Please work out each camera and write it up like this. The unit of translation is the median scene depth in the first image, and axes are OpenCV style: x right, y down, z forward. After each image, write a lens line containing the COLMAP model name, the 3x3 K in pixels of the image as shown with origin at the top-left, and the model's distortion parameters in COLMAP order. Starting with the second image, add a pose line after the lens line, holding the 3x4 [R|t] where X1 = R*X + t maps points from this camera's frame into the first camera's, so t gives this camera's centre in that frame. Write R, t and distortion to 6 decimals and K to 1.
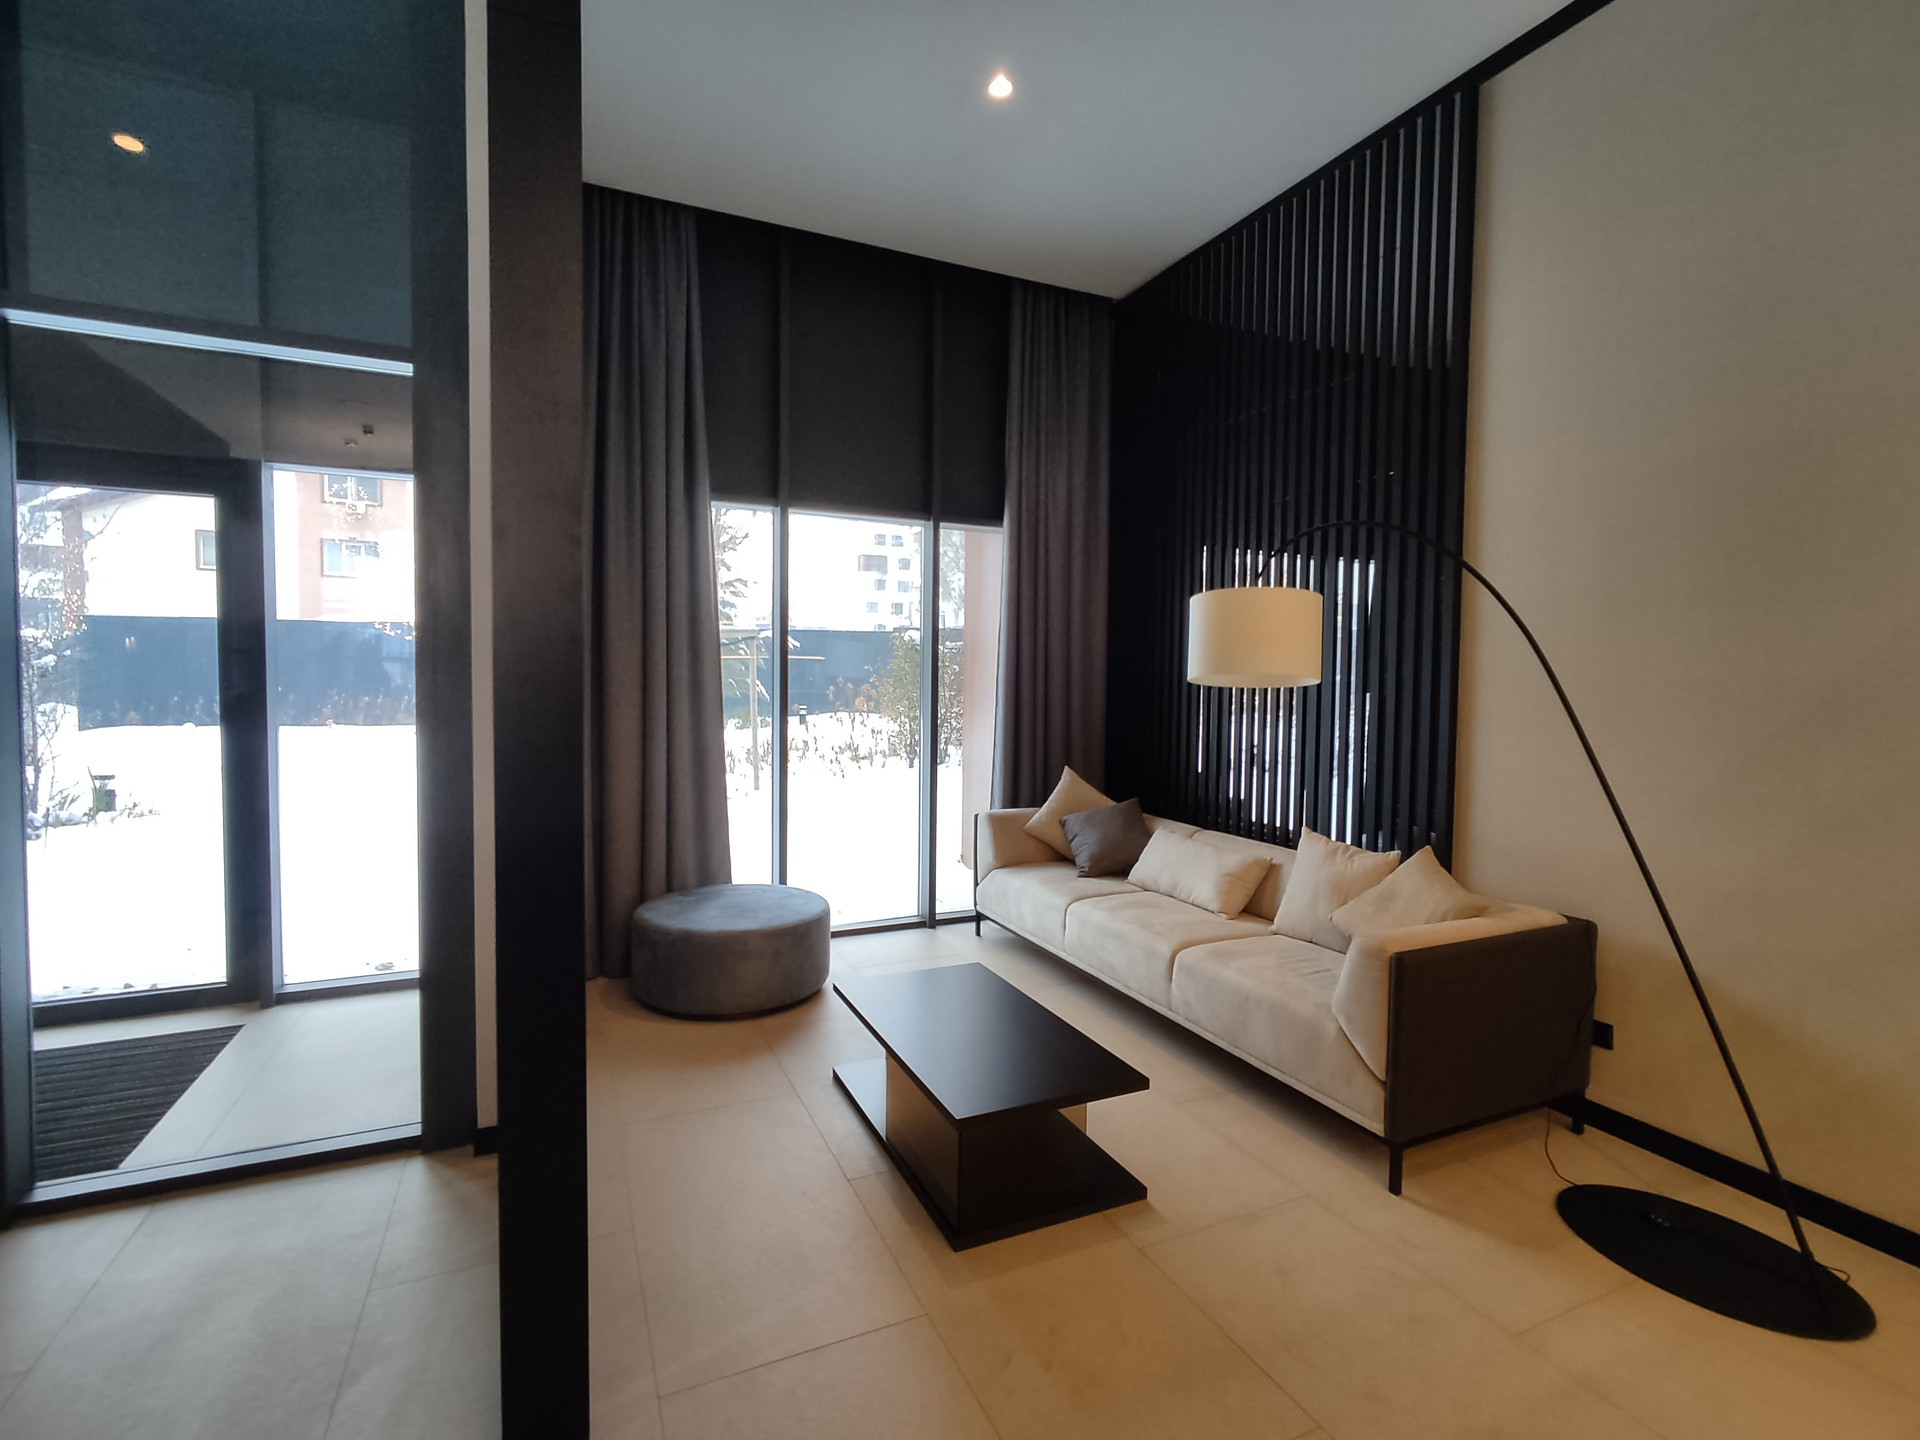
lens RADIAL K [[882.7, 0, 954.5], [0, 882.7, 713.1], [0, 0, 1]] dist [-0.001791, -0.000032]
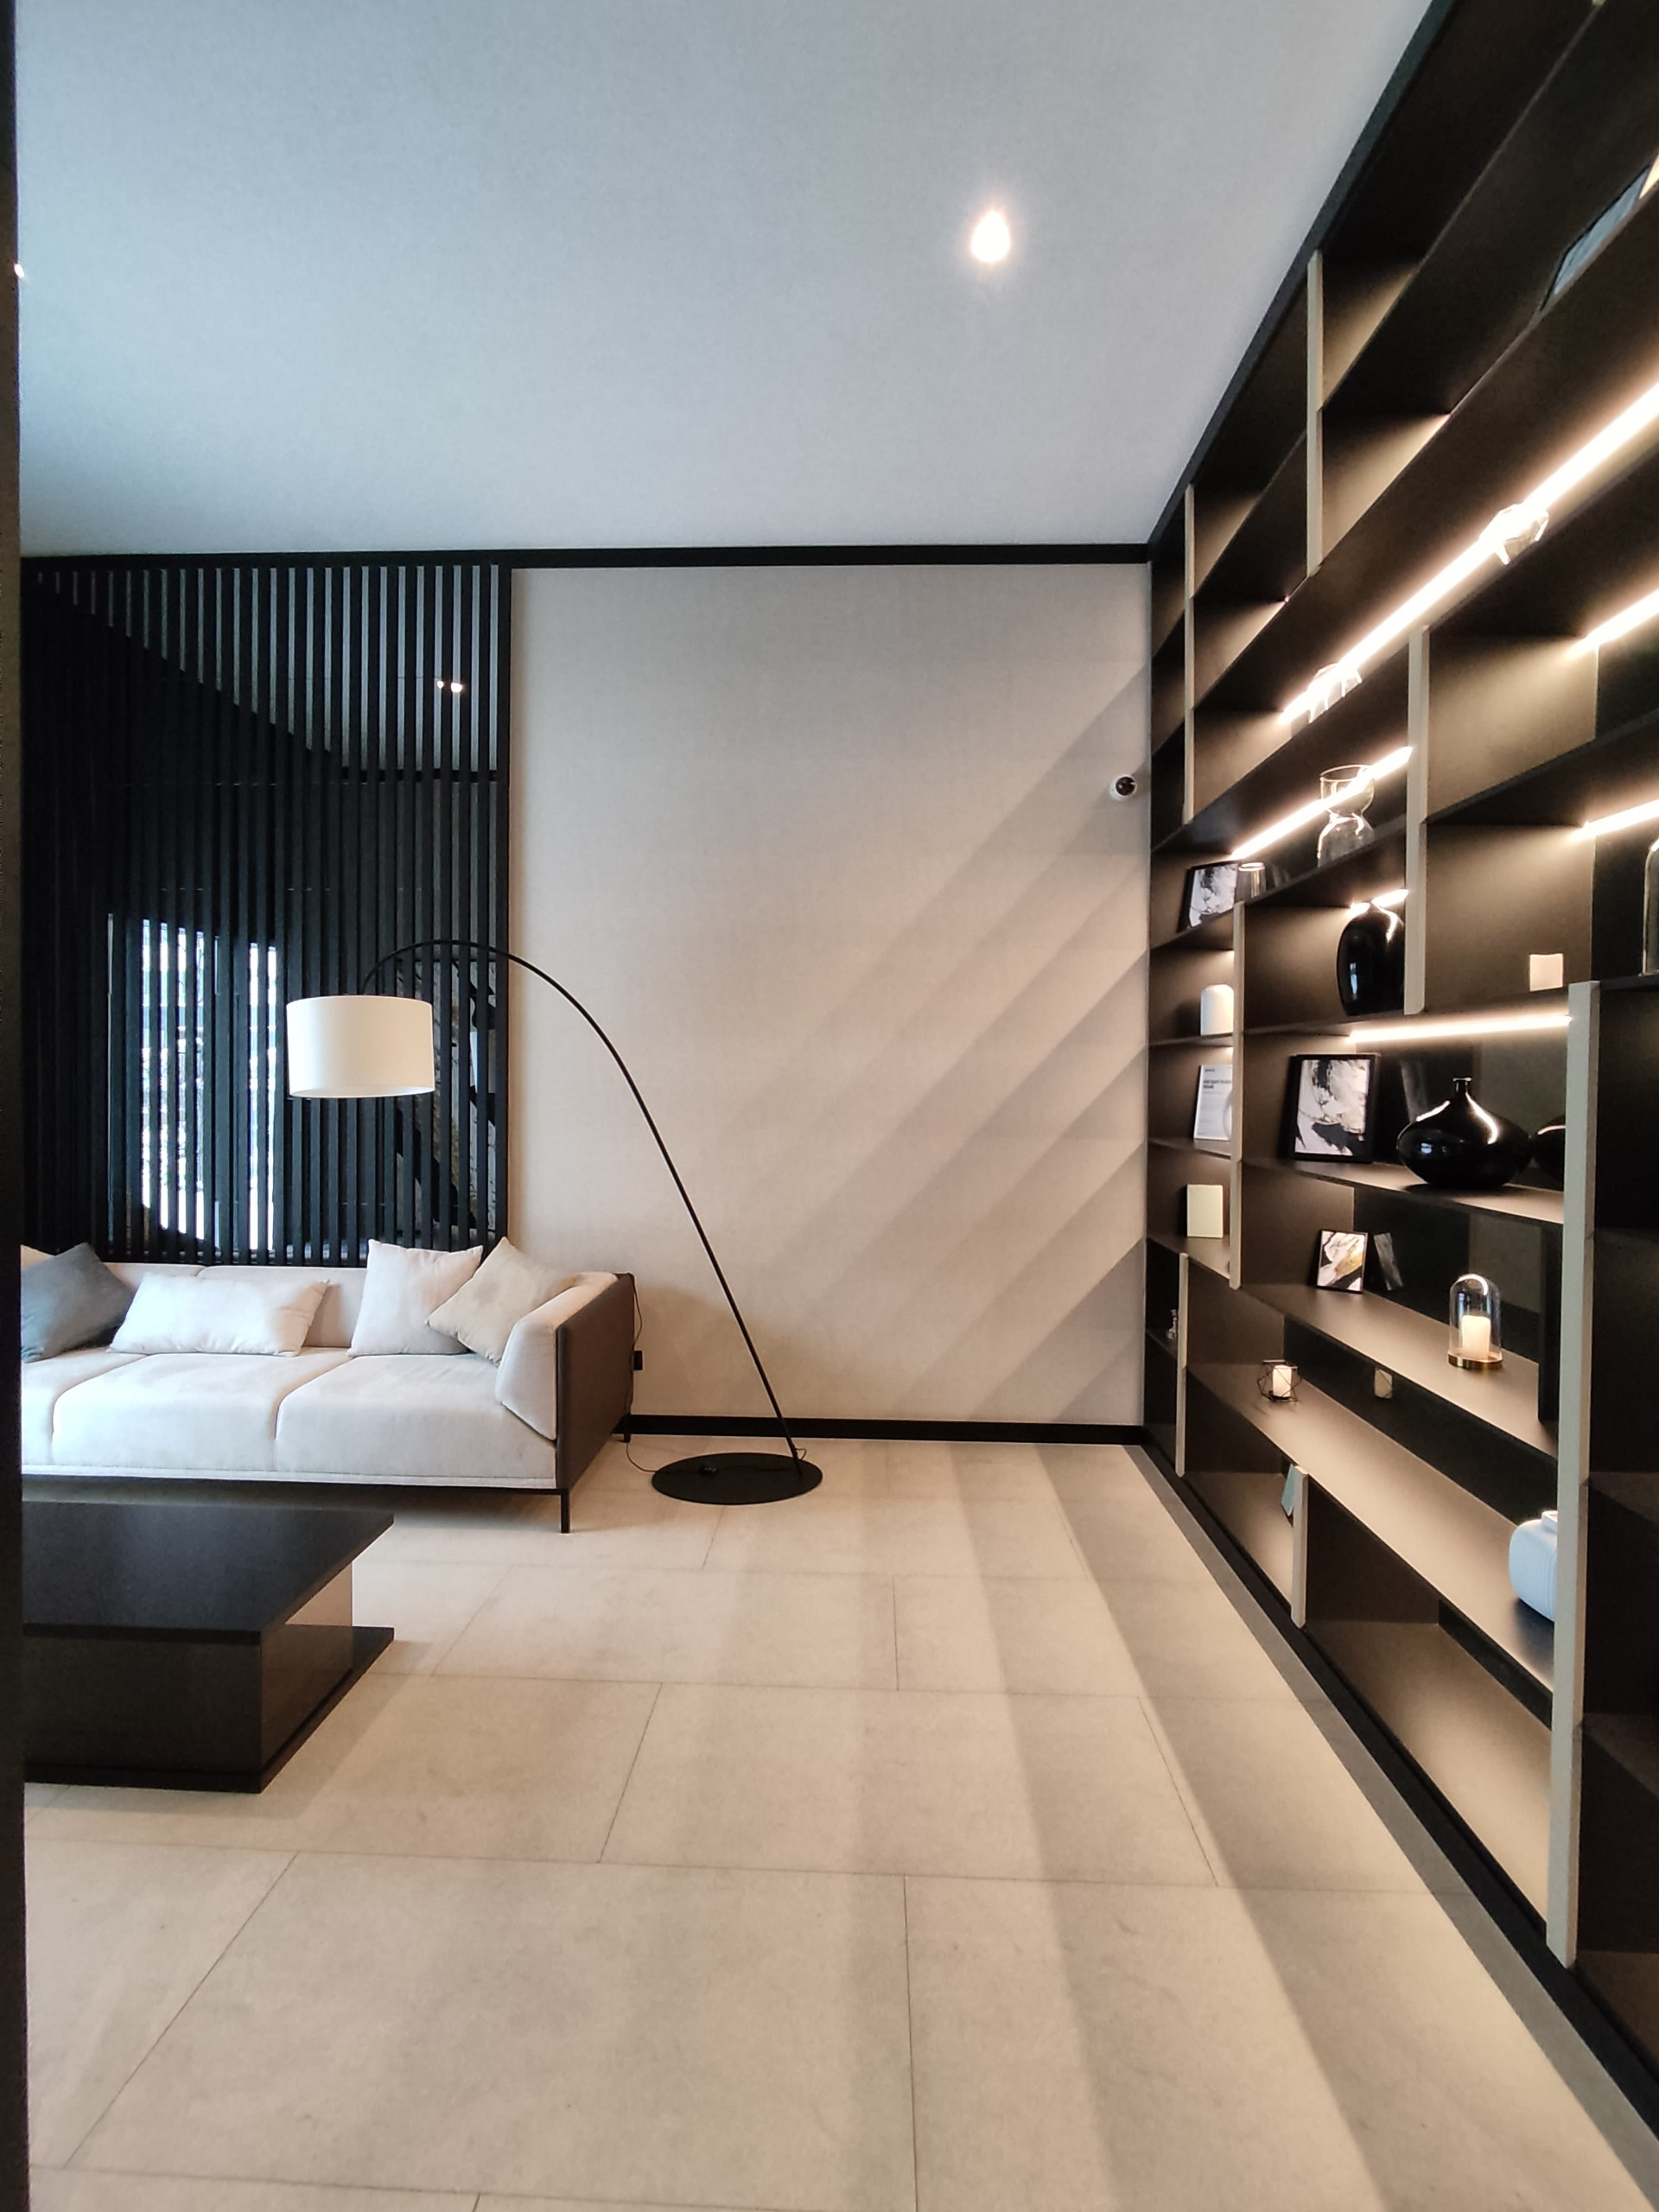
lens RADIAL K [[1016.6, 0, 833.3], [0, 1016.6, 1098.3], [0, 0, 1]] dist [-0.002152, -0.001025]
pose [[0.451248, -0.022921, 0.892104, -0.345985], [0.031065, 0.999468, 0.009966, -0.020171], [-0.891858, 0.023216, 0.451720, 0.042681]]
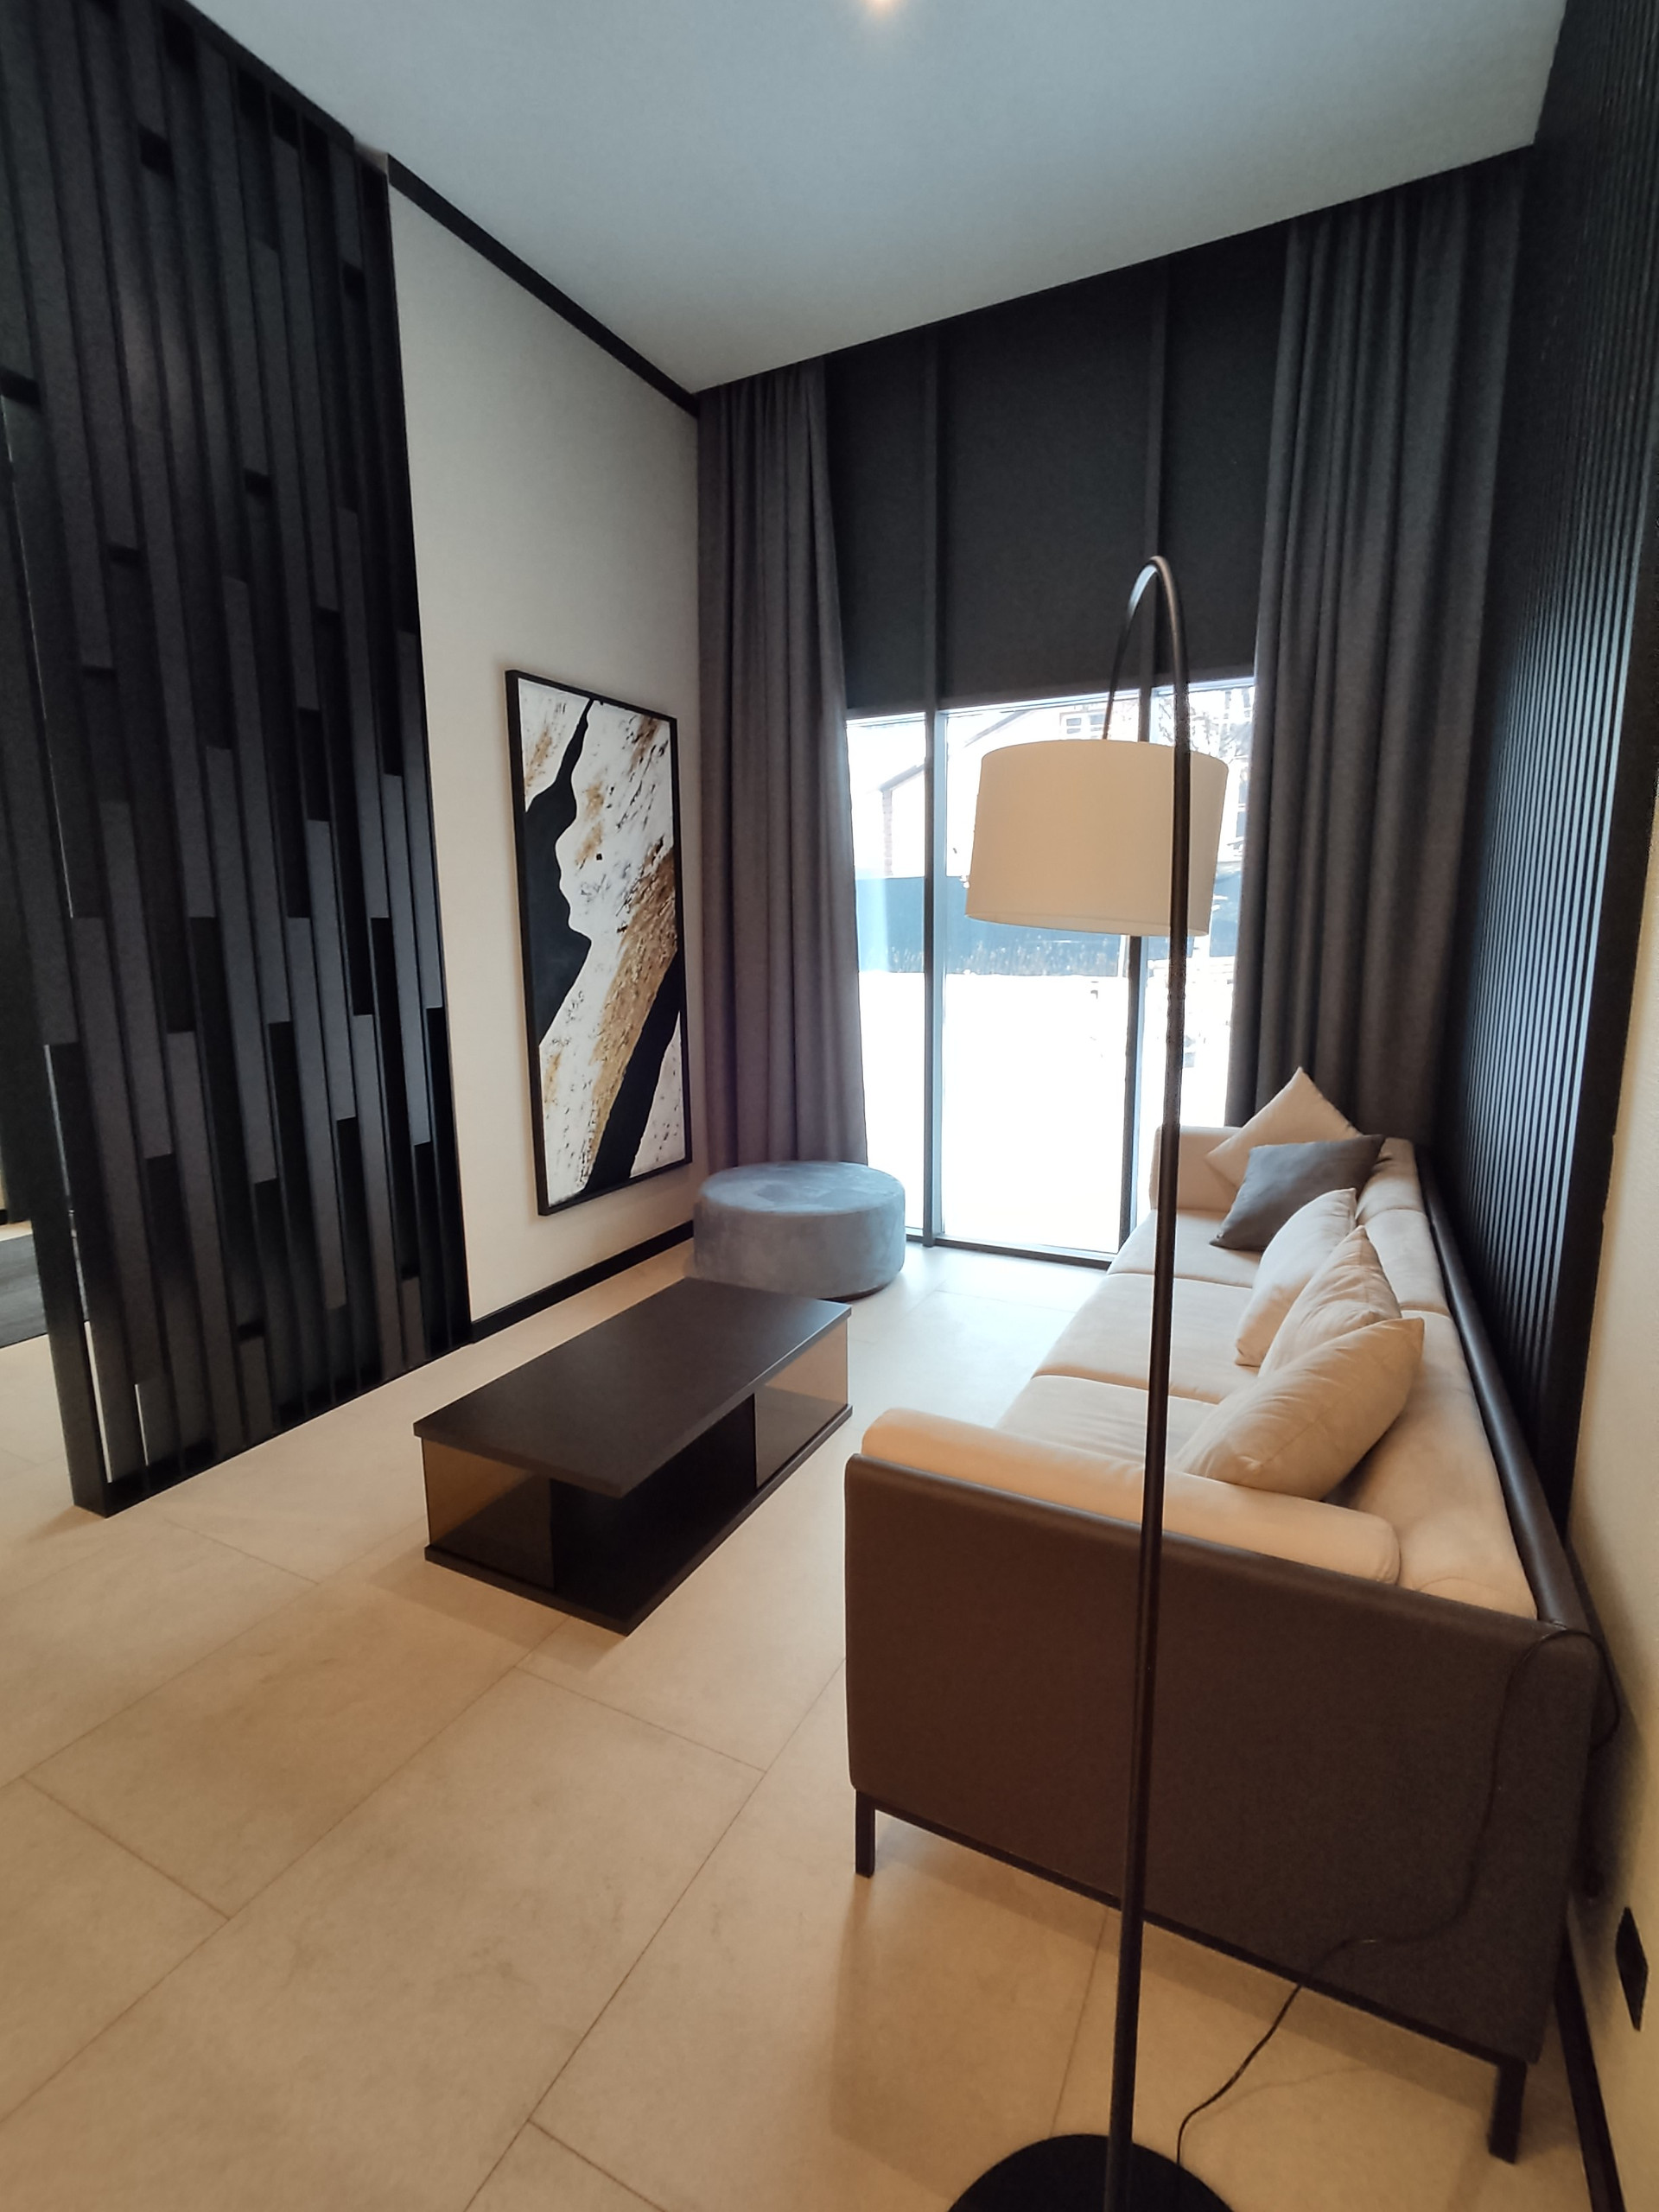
lens RADIAL K [[1016.6, 0, 833.3], [0, 1016.6, 1098.3], [0, 0, 1]] dist [-0.002152, -0.001025]
pose [[0.625940, 0.115604, -0.771255, 0.604934], [-0.015631, 0.990613, 0.135798, -0.012064], [0.779715, -0.072946, 0.621872, 0.411804]]
